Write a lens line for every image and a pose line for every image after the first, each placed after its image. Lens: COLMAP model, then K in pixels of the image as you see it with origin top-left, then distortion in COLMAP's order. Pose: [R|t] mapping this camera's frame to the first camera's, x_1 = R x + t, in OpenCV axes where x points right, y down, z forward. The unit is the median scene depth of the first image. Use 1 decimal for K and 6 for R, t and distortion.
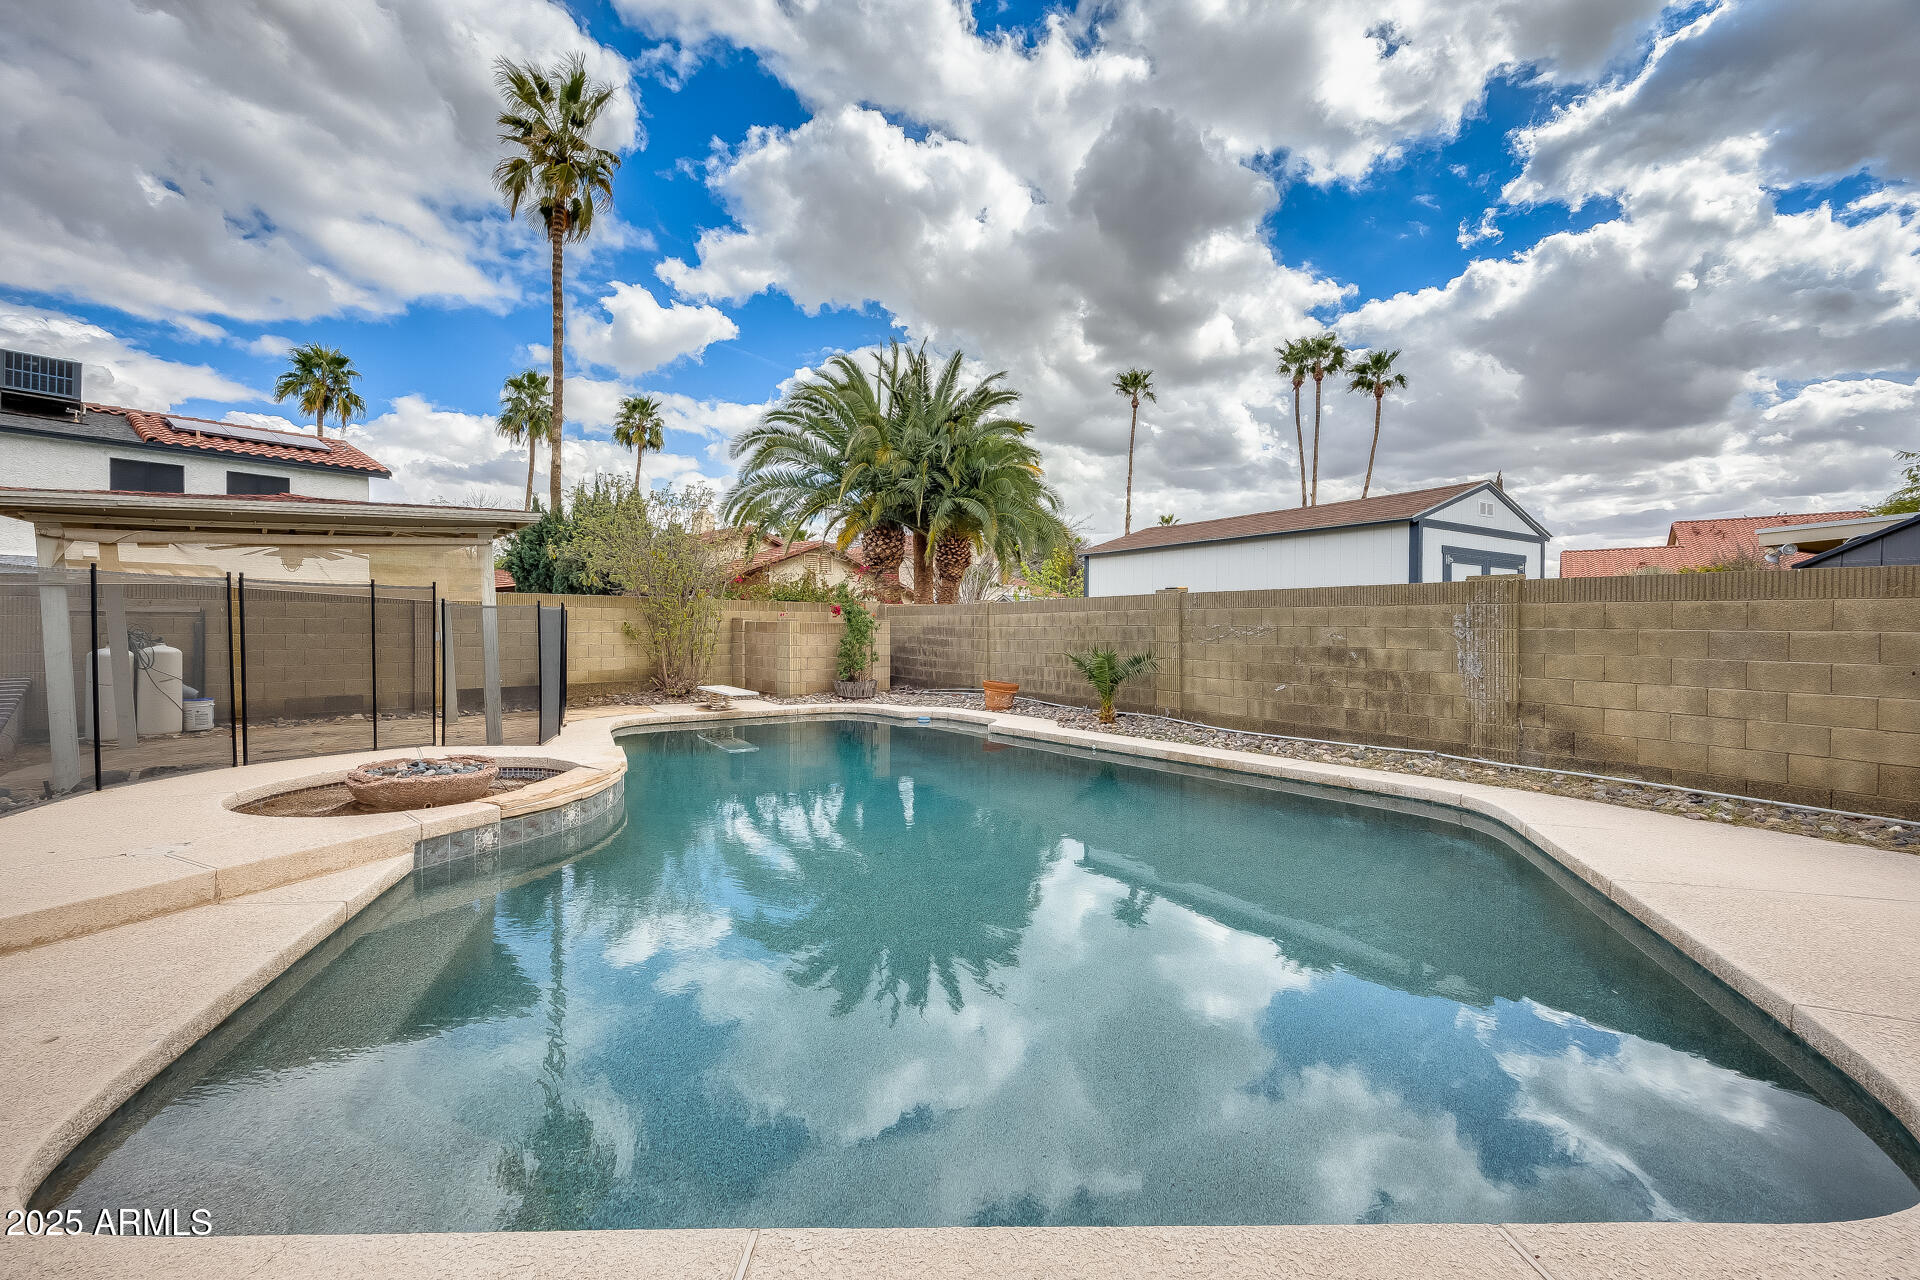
lens RADIAL K [[753.7, 0, 974.9], [0, 753.7, 634.6], [0, 0, 1]] dist [0.006801, 0.000040]
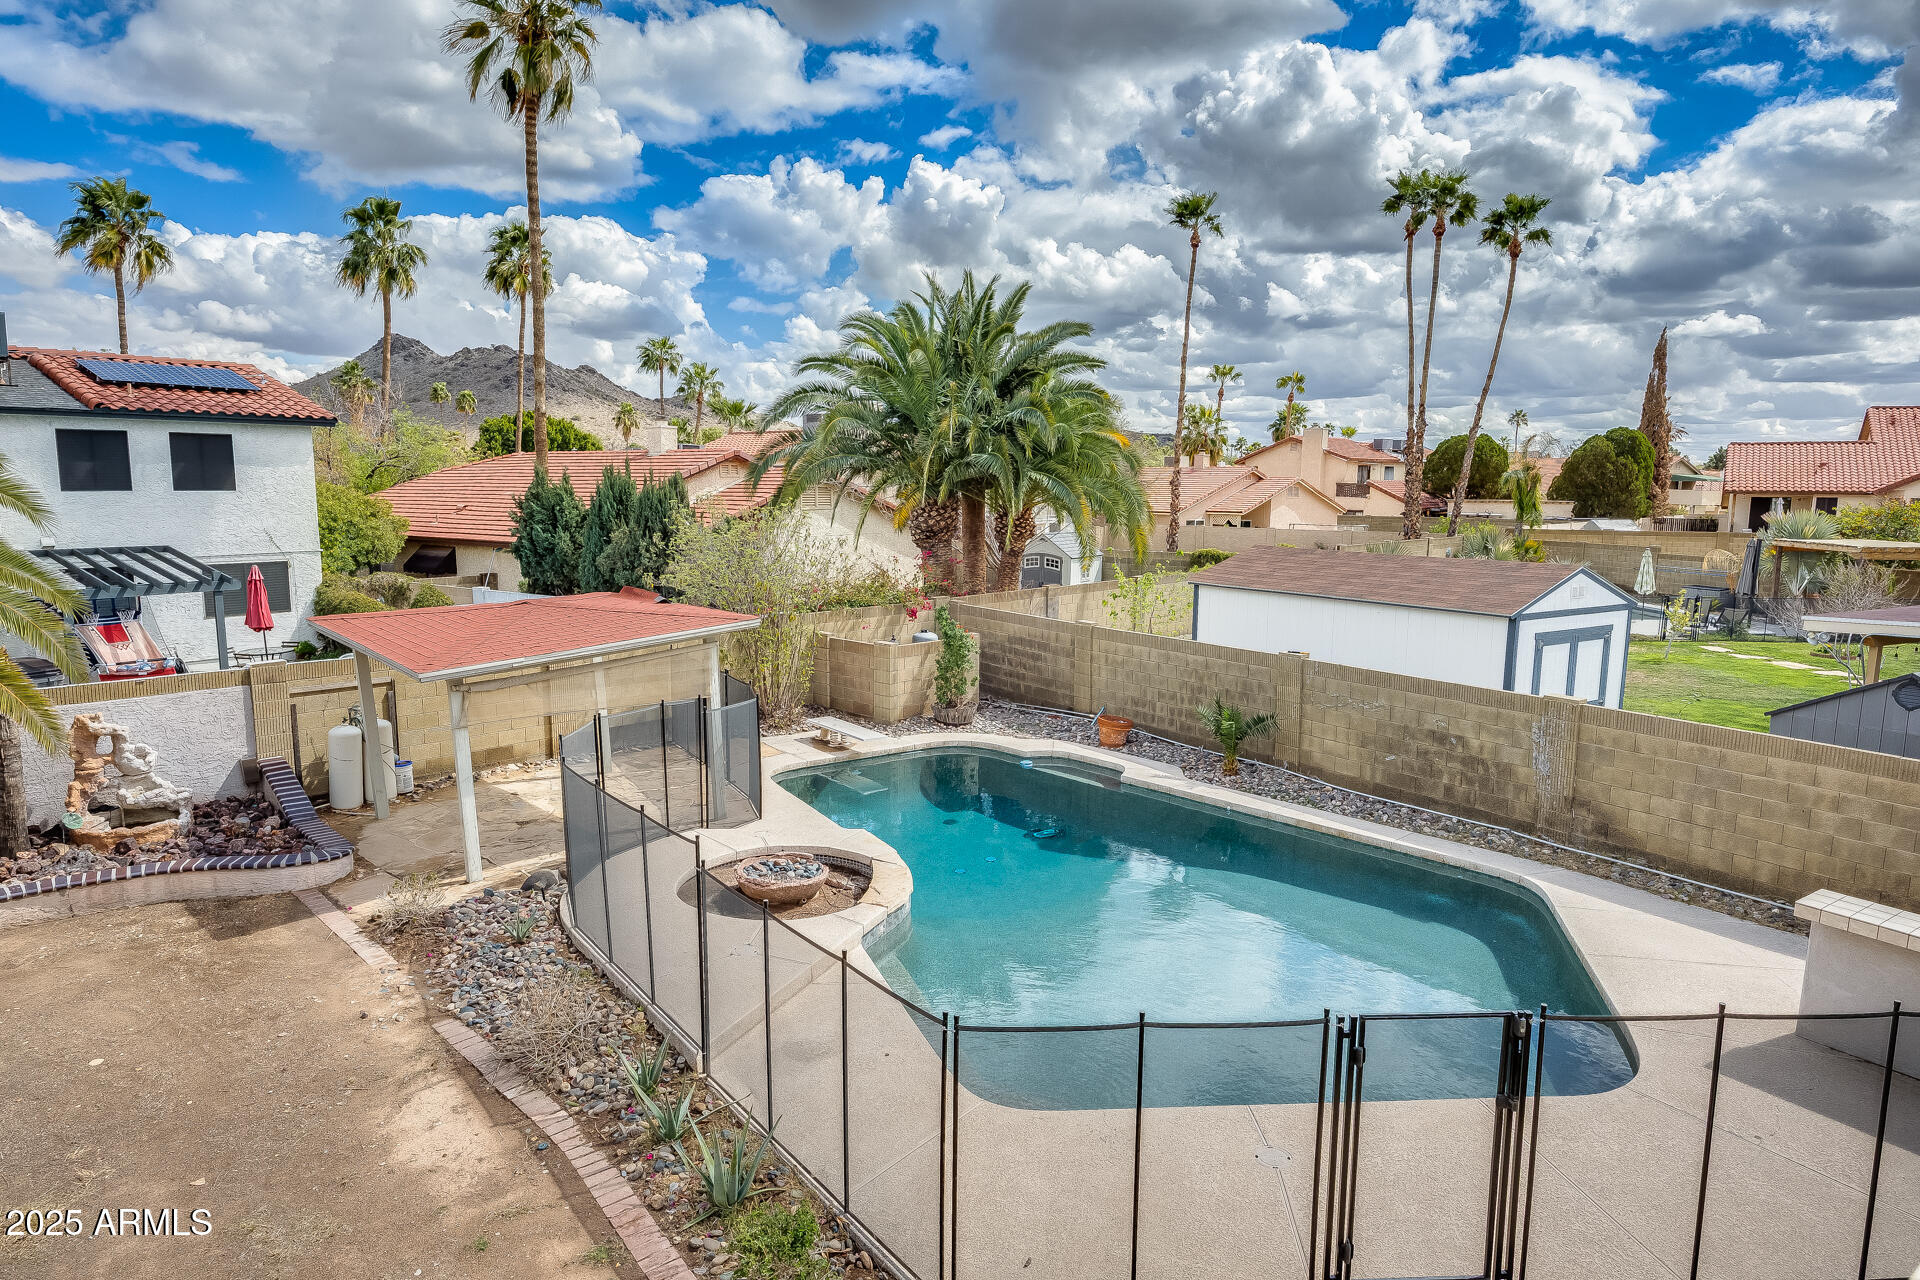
lens RADIAL K [[1139.5, 0, 953.8], [0, 1139.5, 628.5], [0, 0, 1]] dist [-0.001303, 0.003386]
pose [[0.998932, -0.000725, 0.046194, -0.363837], [-0.005634, 0.990501, 0.137388, -0.382008], [-0.045854, -0.137502, 0.989440, -0.708443]]
